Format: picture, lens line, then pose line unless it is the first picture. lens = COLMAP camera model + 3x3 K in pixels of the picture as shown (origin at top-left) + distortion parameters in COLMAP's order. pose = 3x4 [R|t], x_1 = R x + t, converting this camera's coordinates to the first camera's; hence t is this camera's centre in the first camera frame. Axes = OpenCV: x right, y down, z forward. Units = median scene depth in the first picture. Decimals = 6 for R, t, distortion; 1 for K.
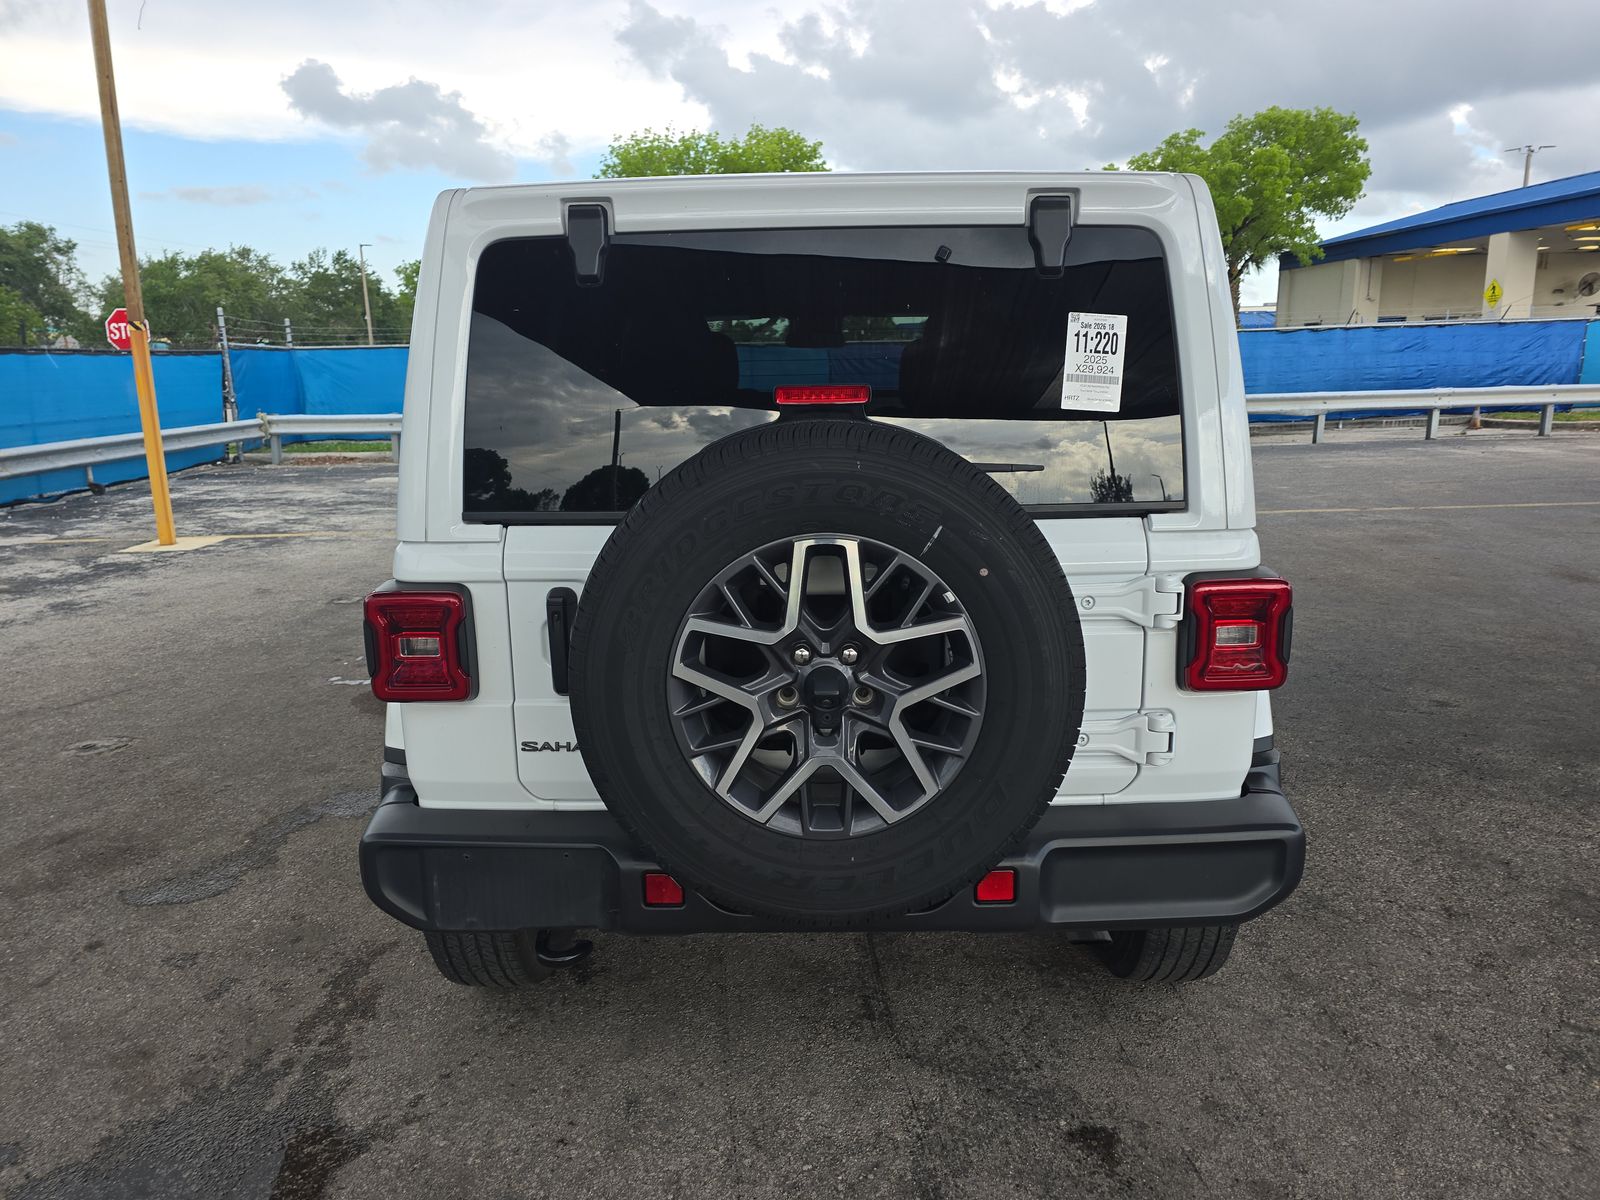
lens RADIAL K [[1086.3, 0, 803.8], [0, 1086.3, 600.4], [0, 0, 1]] dist [0.039668, -0.033099]
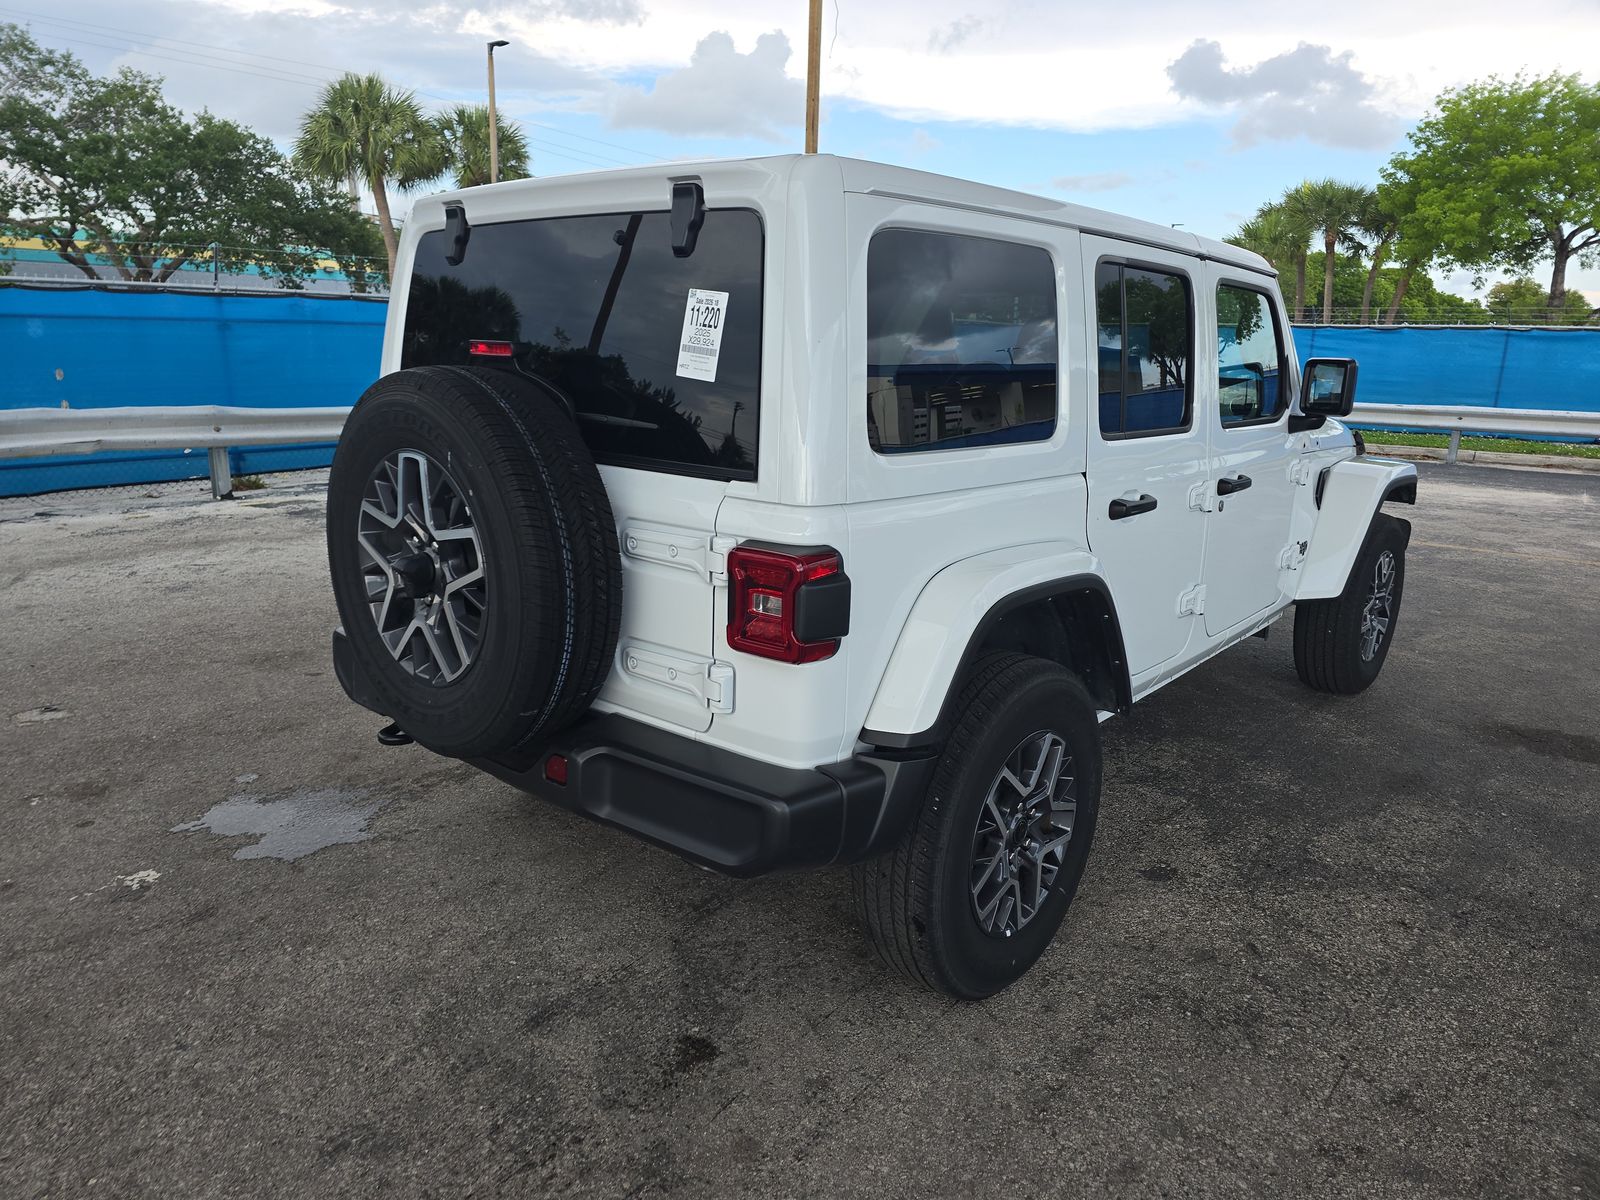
lens RADIAL K [[1087.9, 0, 800.0], [0, 1087.9, 600.0], [0, 0, 1]] dist [0.035336, -0.001676]
pose [[0.759751, 0.186220, -0.622977, 1.040275], [-0.175610, 0.981272, 0.079157, -0.058503], [0.626051, 0.049262, 0.778225, 0.212916]]
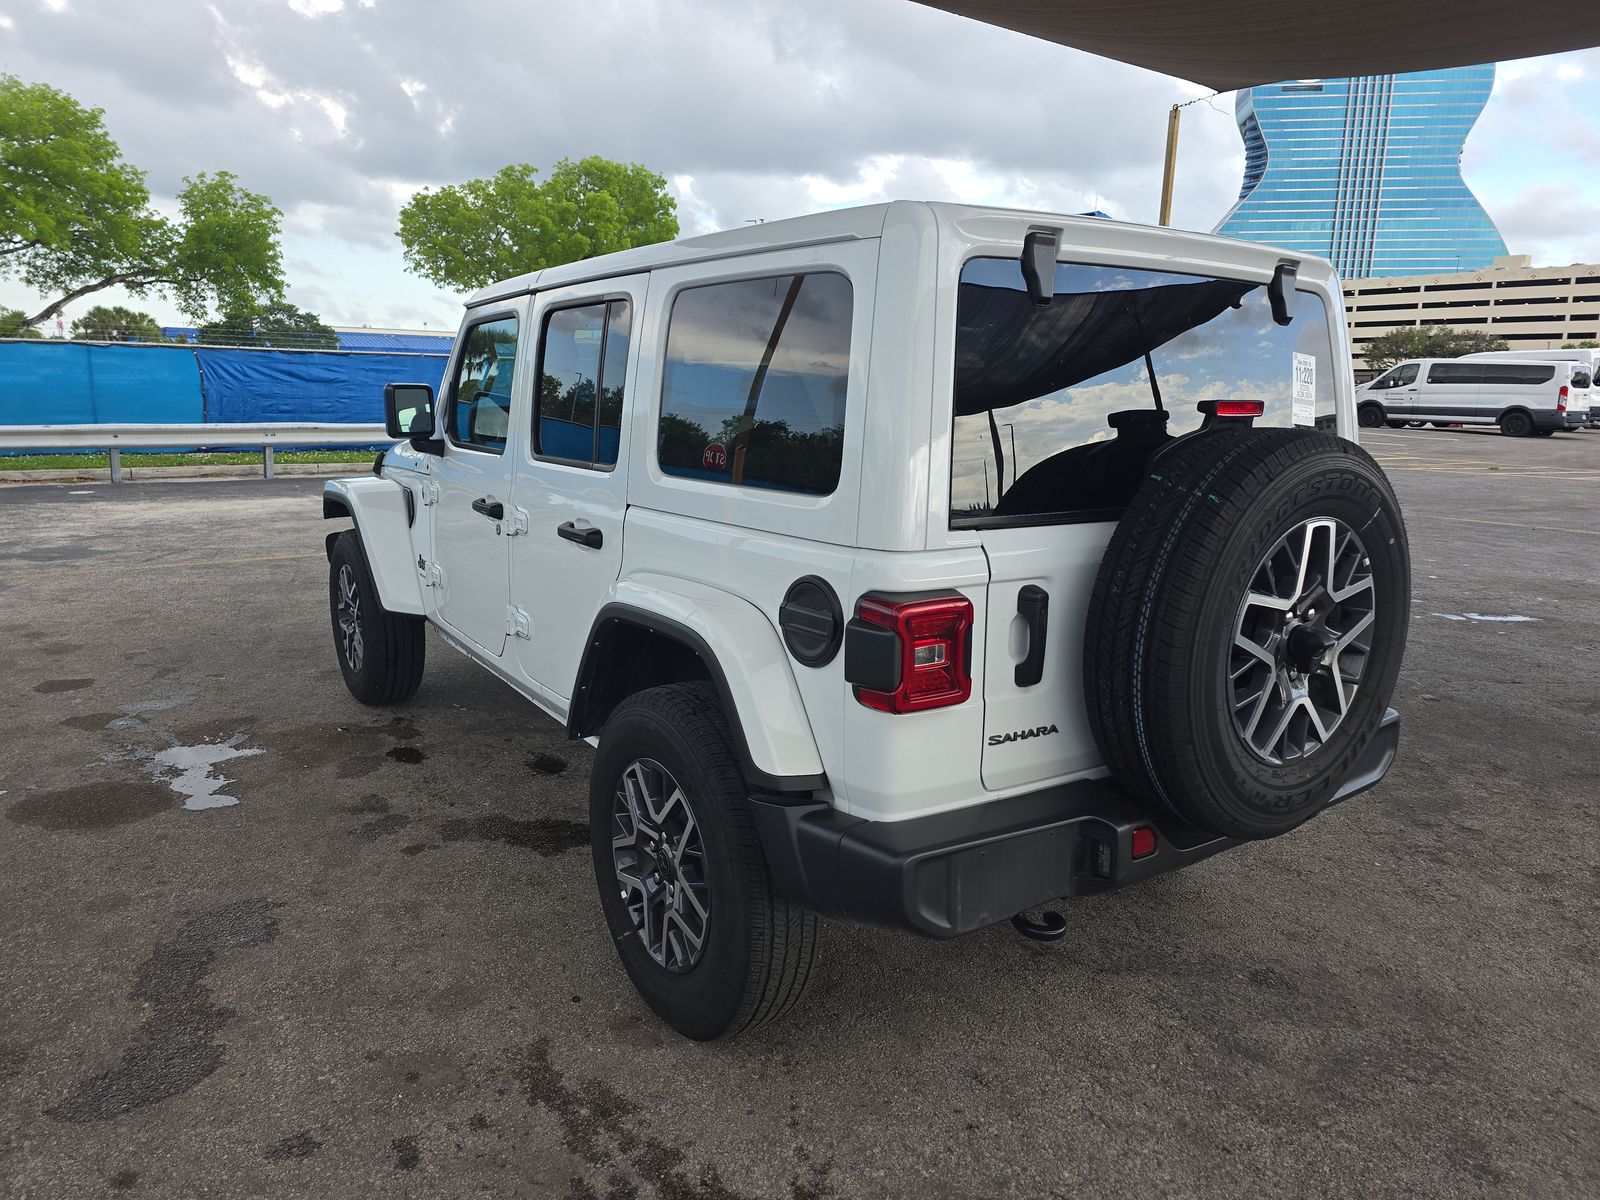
lens RADIAL K [[1086.3, 0, 803.8], [0, 1086.3, 600.4], [0, 0, 1]] dist [0.039668, -0.033099]
pose [[0.810664, -0.079807, 0.580047, -1.010900], [0.091534, 0.995761, 0.009077, -0.026275], [-0.578313, 0.045735, 0.814532, 0.254882]]
